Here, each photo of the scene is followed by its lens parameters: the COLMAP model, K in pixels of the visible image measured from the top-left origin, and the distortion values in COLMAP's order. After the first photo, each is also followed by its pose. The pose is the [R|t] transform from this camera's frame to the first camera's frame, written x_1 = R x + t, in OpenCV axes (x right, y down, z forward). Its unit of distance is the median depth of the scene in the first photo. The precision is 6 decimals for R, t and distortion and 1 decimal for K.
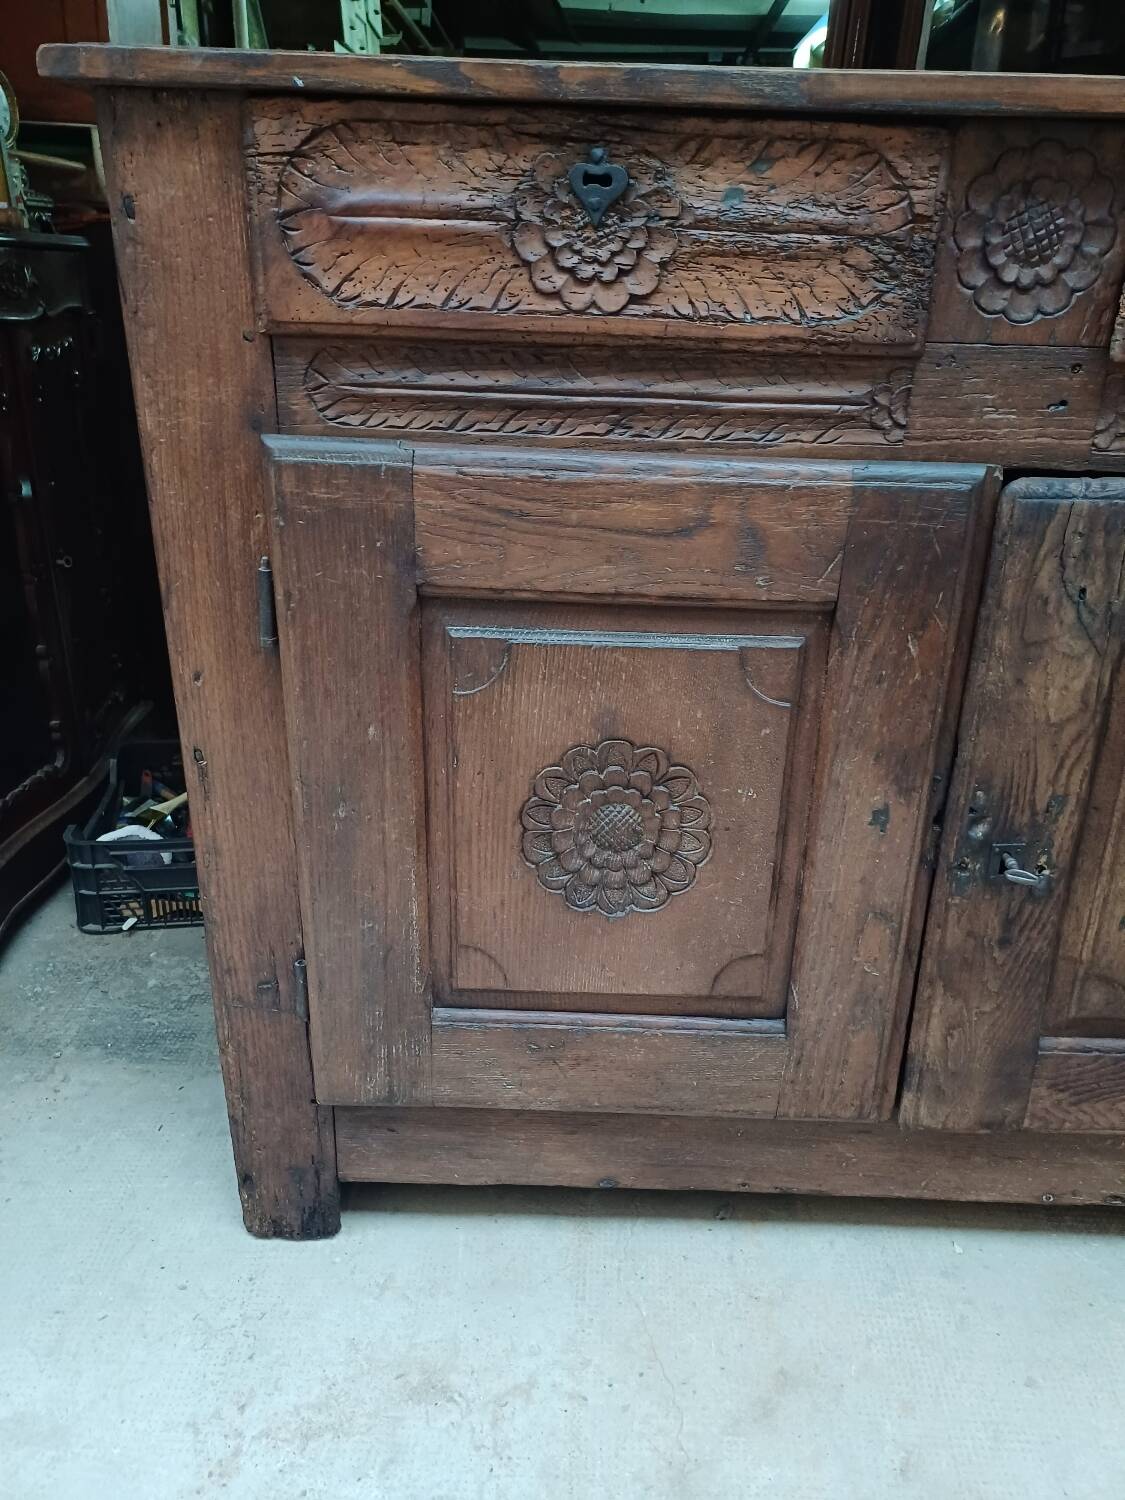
lens RADIAL K [[1108.4, 0, 586.2], [0, 1108.4, 754.6], [0, 0, 1]] dist [0.056047, -0.046265]
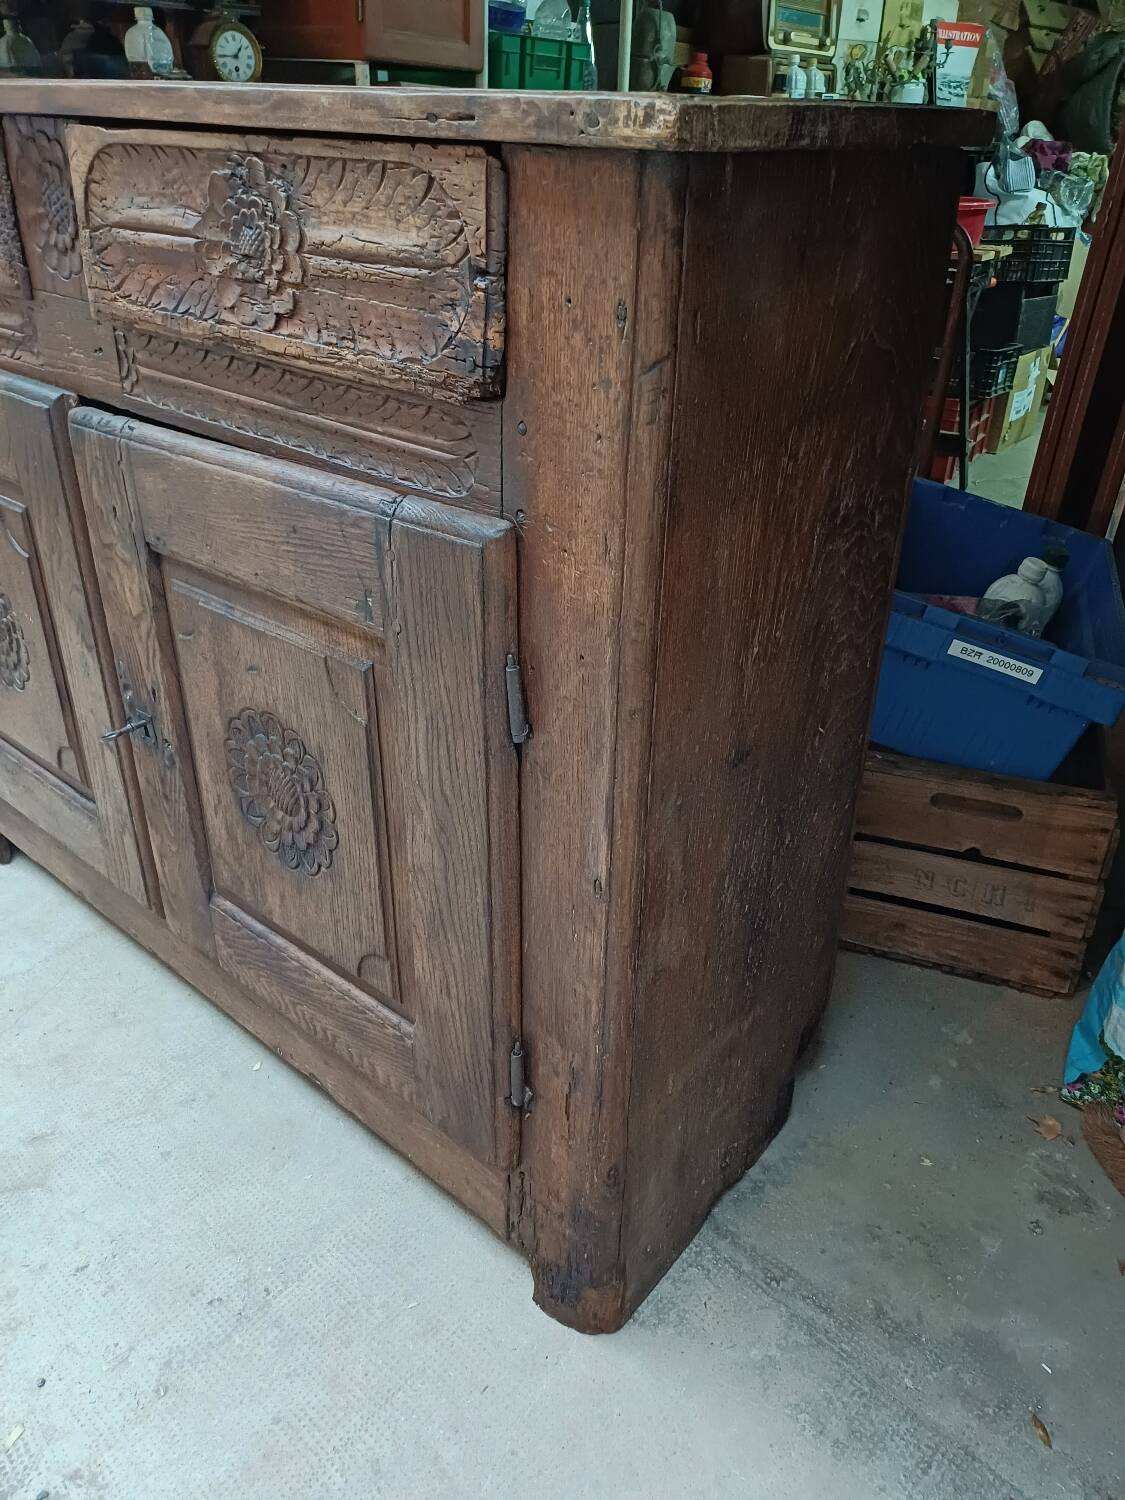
lens RADIAL K [[1106.6, 0, 568.8], [0, 1106.6, 743.2], [0, 0, 1]] dist [0.052257, -0.023298]
pose [[0.763615, 0.303044, -0.570137, 1.600035], [-0.255042, 0.952776, 0.164836, -0.232368], [0.593166, 0.019538, 0.804843, 0.324287]]
